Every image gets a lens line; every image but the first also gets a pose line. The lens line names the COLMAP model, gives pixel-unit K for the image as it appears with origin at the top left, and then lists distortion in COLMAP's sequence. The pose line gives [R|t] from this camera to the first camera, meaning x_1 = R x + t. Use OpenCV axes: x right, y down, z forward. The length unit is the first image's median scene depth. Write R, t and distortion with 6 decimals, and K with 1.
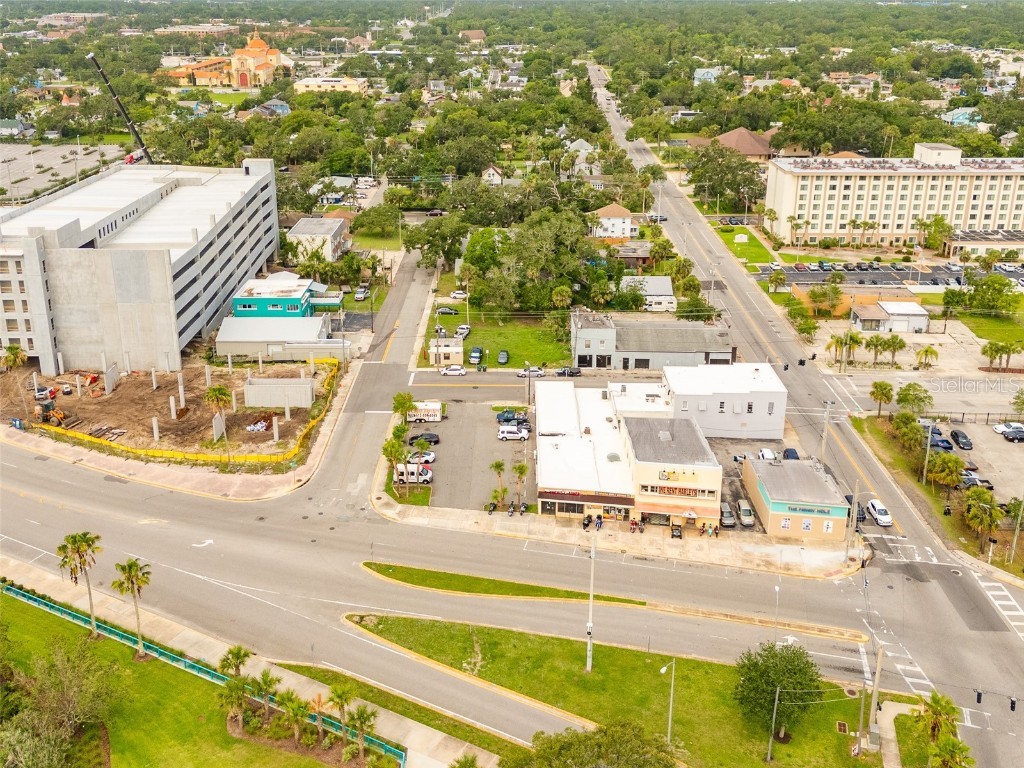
lens RADIAL K [[985.5, 0, 508.4], [0, 985.5, 249.7], [0, 0, 1]] dist [0.110050, -0.128658]
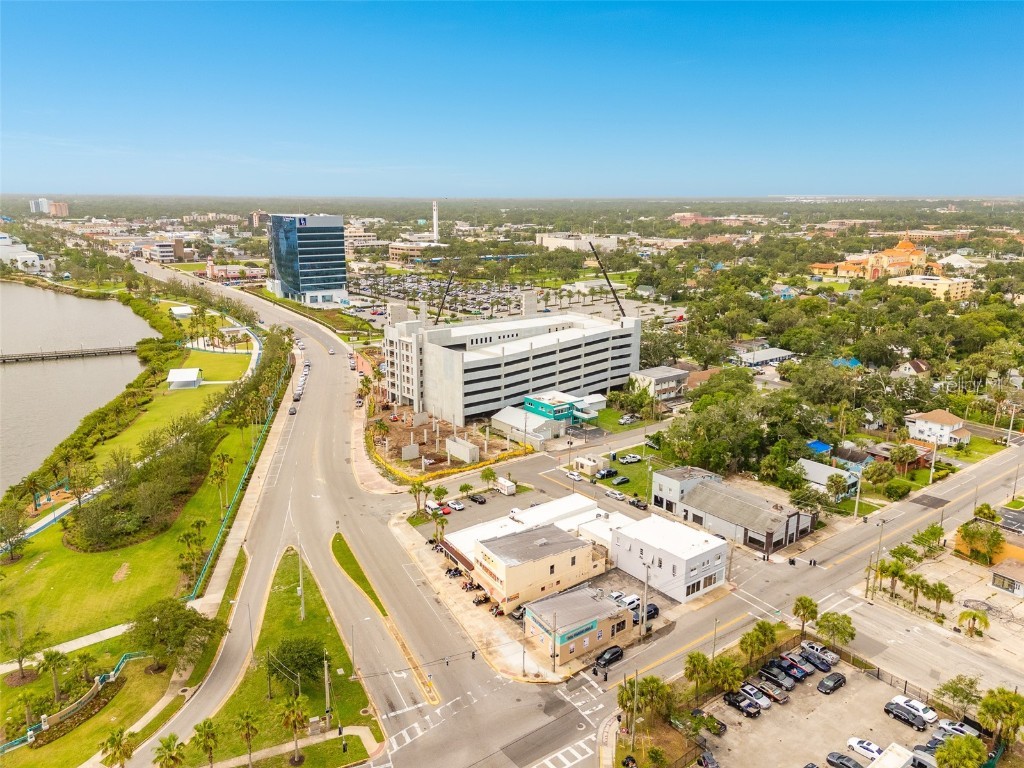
lens RADIAL K [[750.1, 0, 504.0], [0, 750.1, 384.1], [0, 0, 1]] dist [0.098700, -0.090031]
pose [[0.617269, 0.195616, -0.762046, 0.659277], [-0.210897, 0.974289, 0.079269, -0.063319], [0.757959, 0.111783, 0.642653, 0.249055]]
